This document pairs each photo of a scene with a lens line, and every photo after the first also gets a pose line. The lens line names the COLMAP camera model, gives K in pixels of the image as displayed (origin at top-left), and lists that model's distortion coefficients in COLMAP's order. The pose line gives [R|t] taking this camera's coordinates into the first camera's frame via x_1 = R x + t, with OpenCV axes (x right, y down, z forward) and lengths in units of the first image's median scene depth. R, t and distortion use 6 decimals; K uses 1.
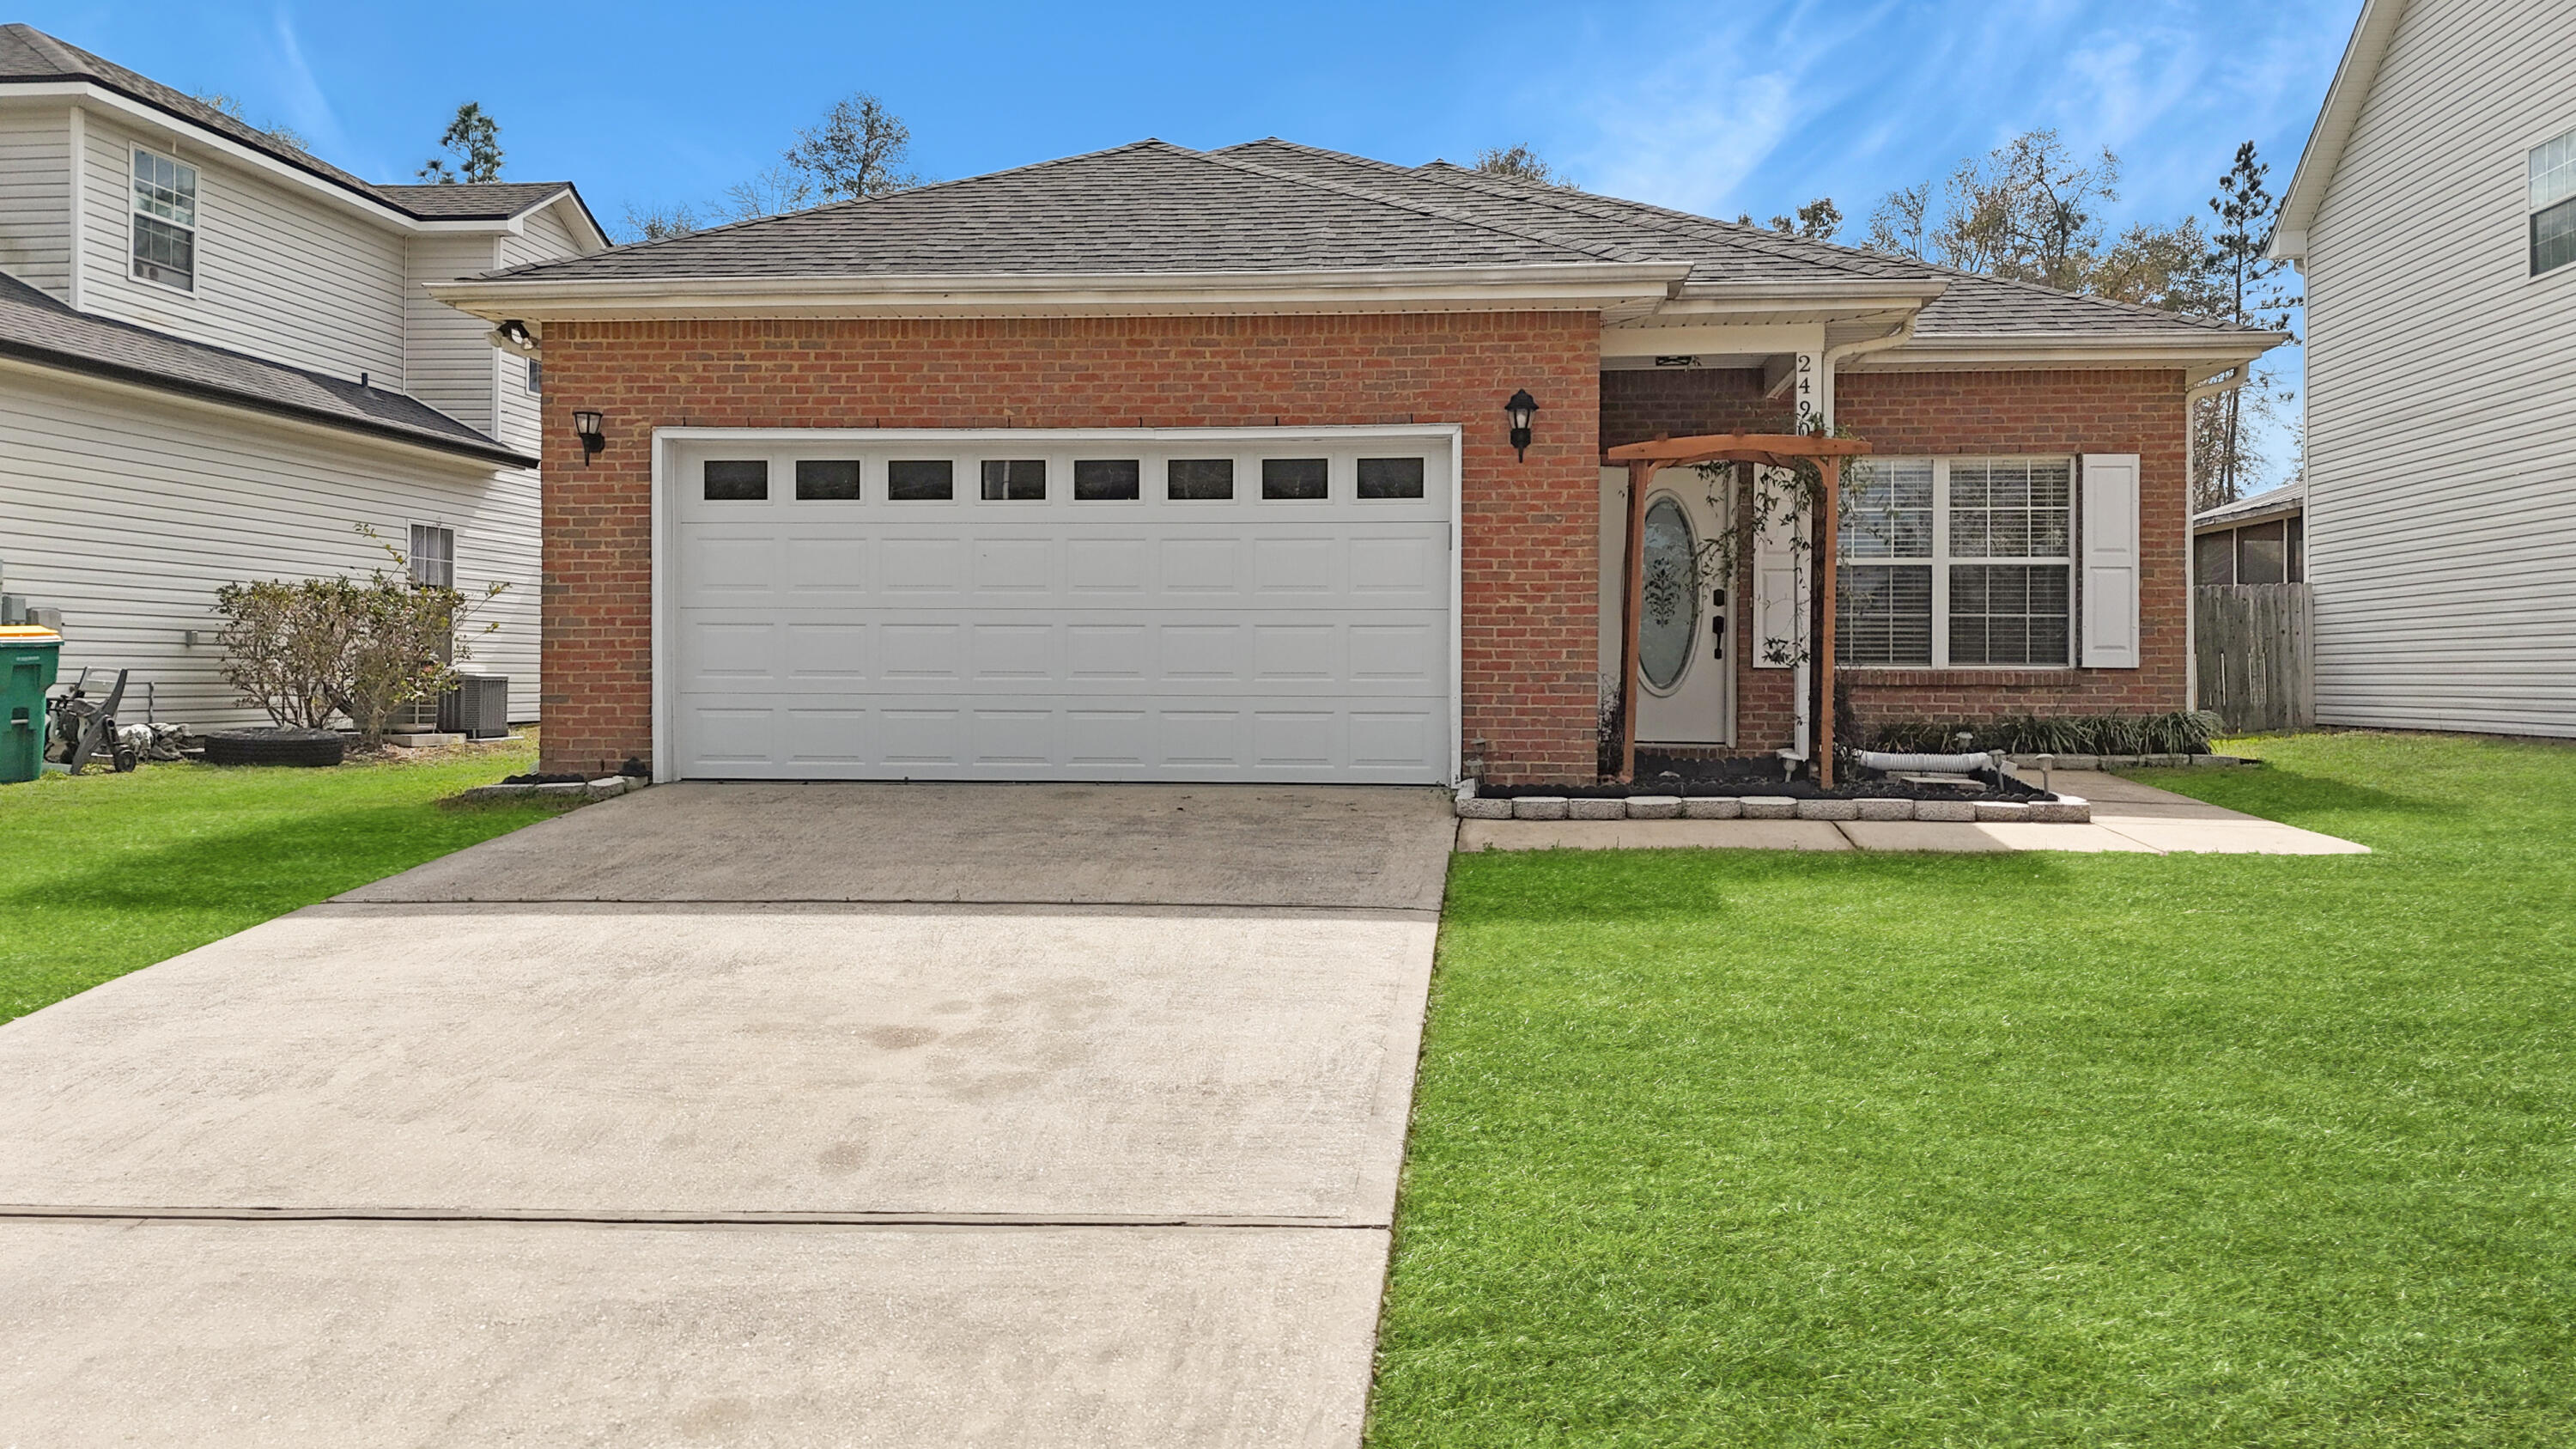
lens RADIAL K [[2029.2, 0, 1307.3], [0, 2029.2, 713.9], [0, 0, 1]] dist [0.163660, -0.267165]
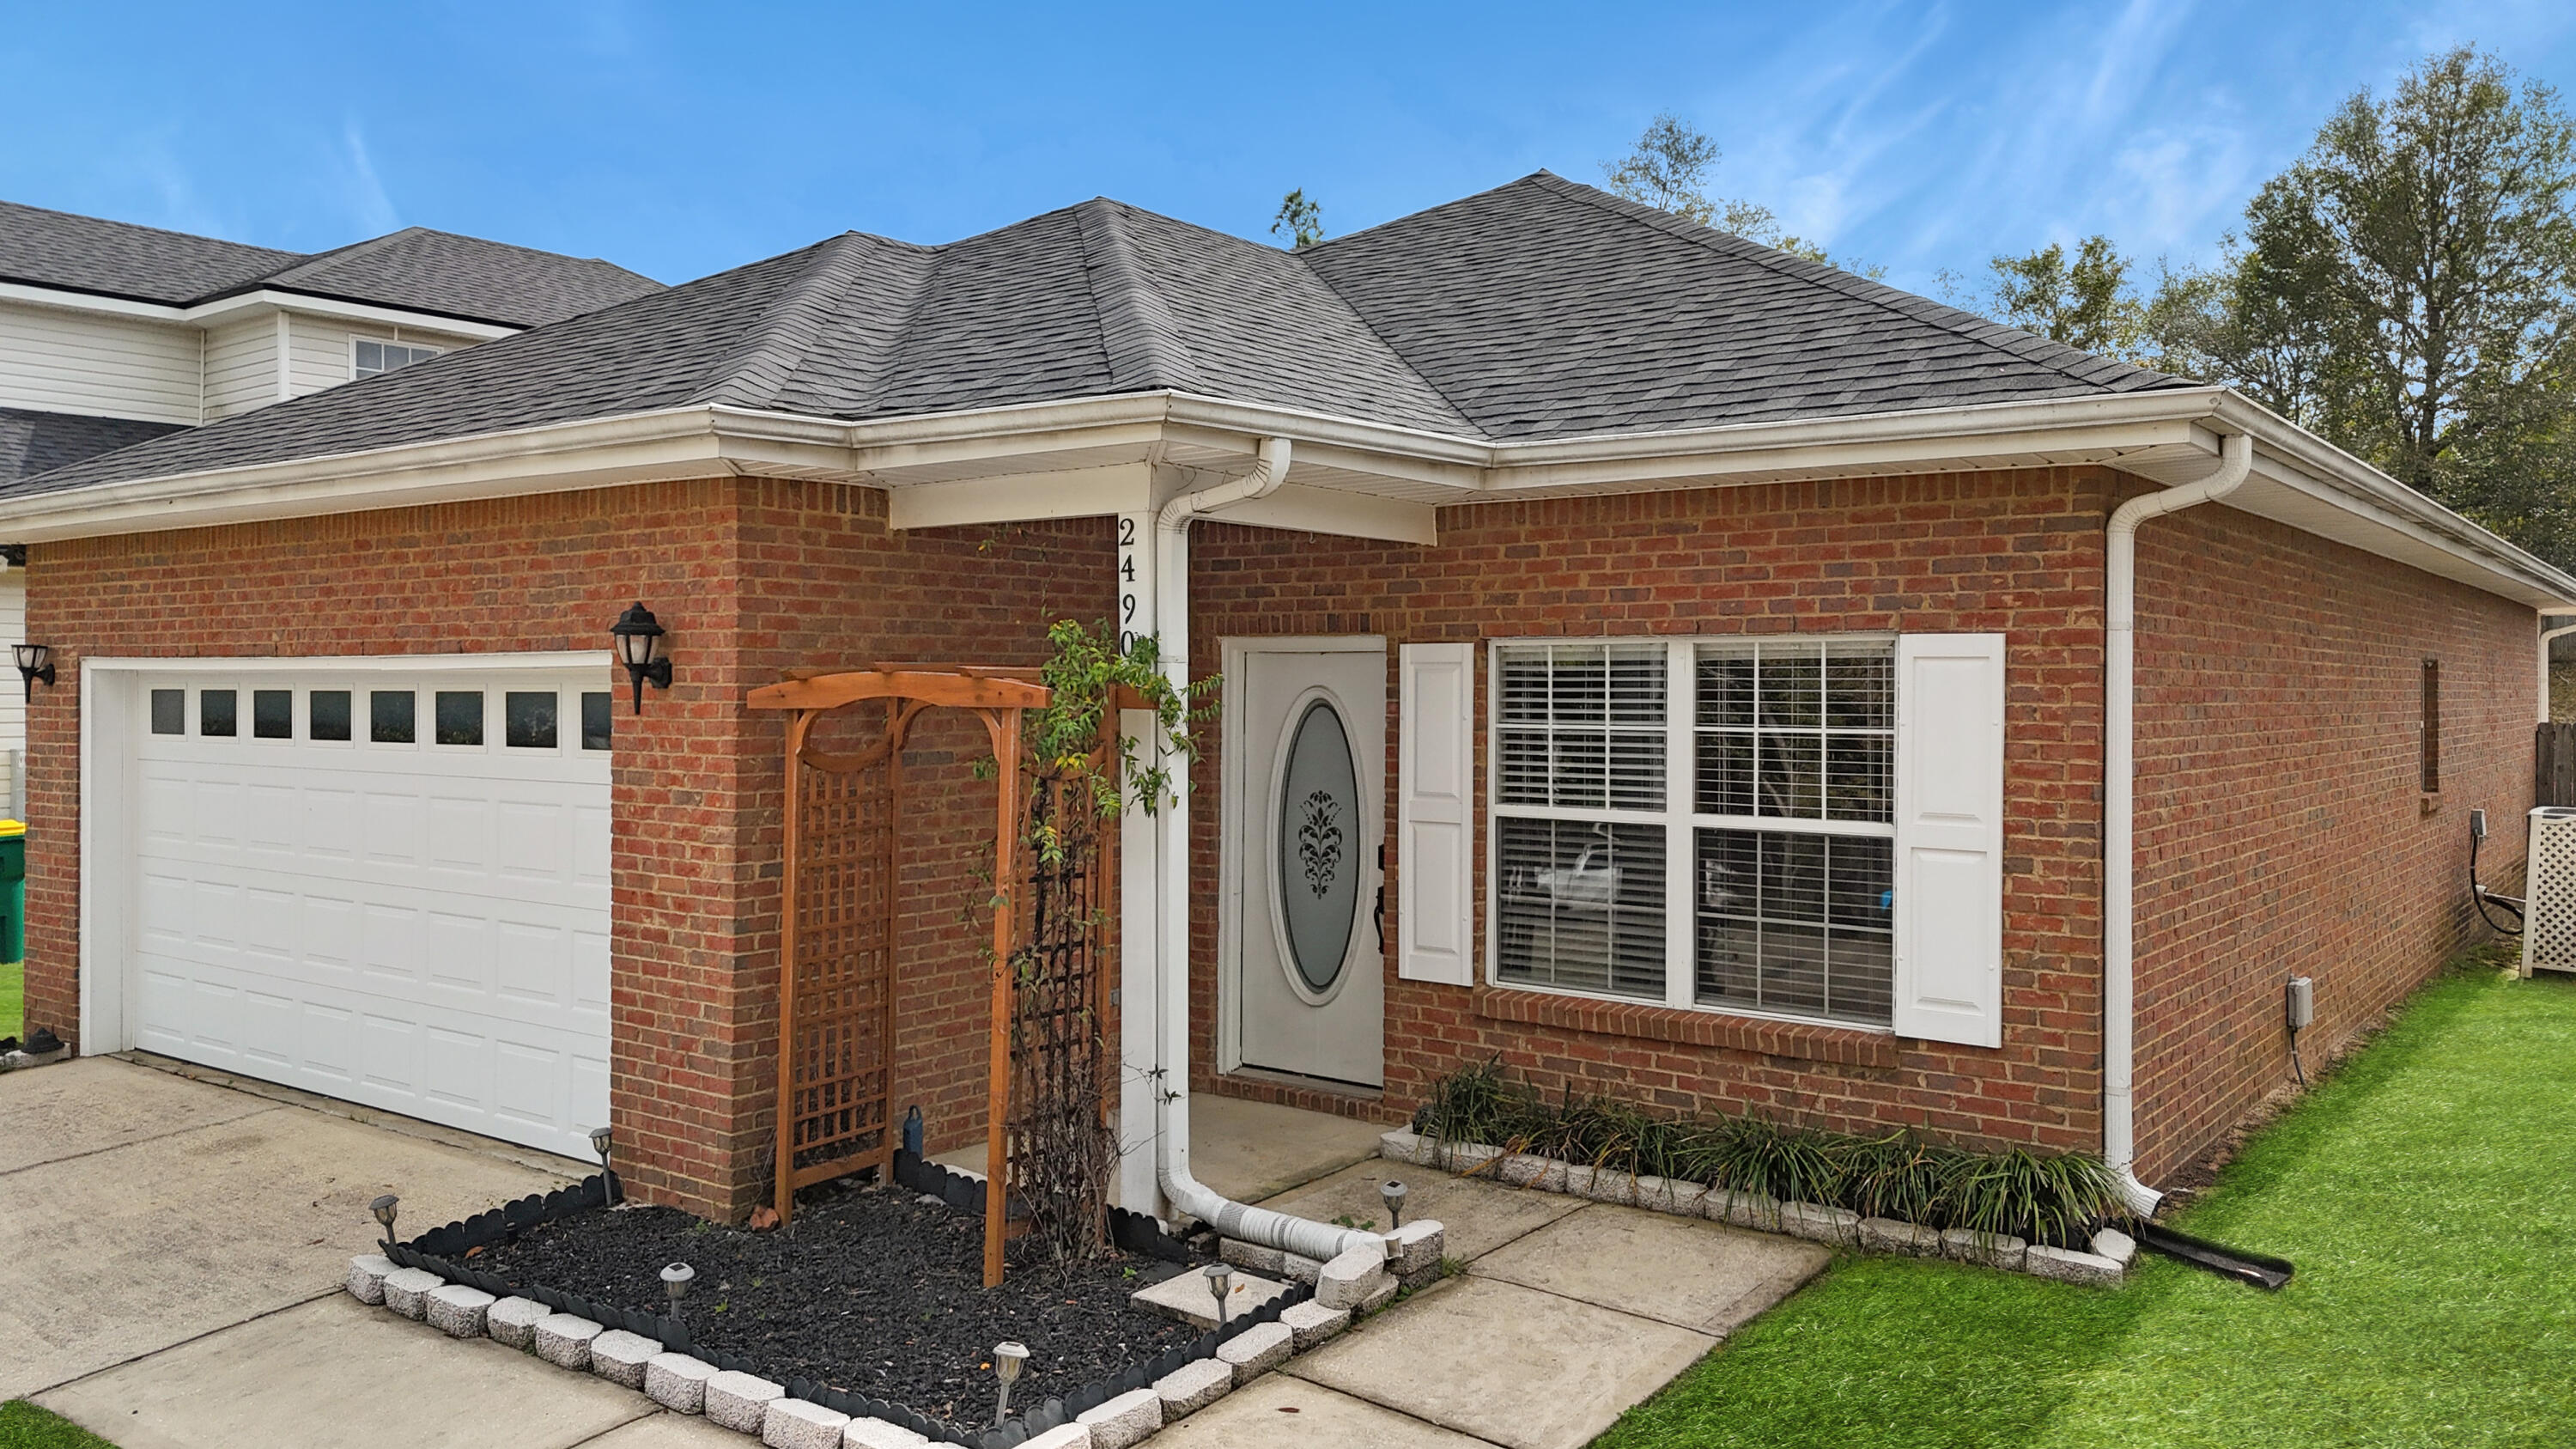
lens RADIAL K [[1983.2, 0, 1288.0], [0, 1983.2, 724.5], [0, 0, 1]] dist [0.157772, -0.247929]
pose [[0.837834, 0.008227, -0.545863, 0.596072], [-0.005764, 0.999964, 0.006224, -0.118527], [0.545894, -0.002068, 0.837851, 0.543691]]
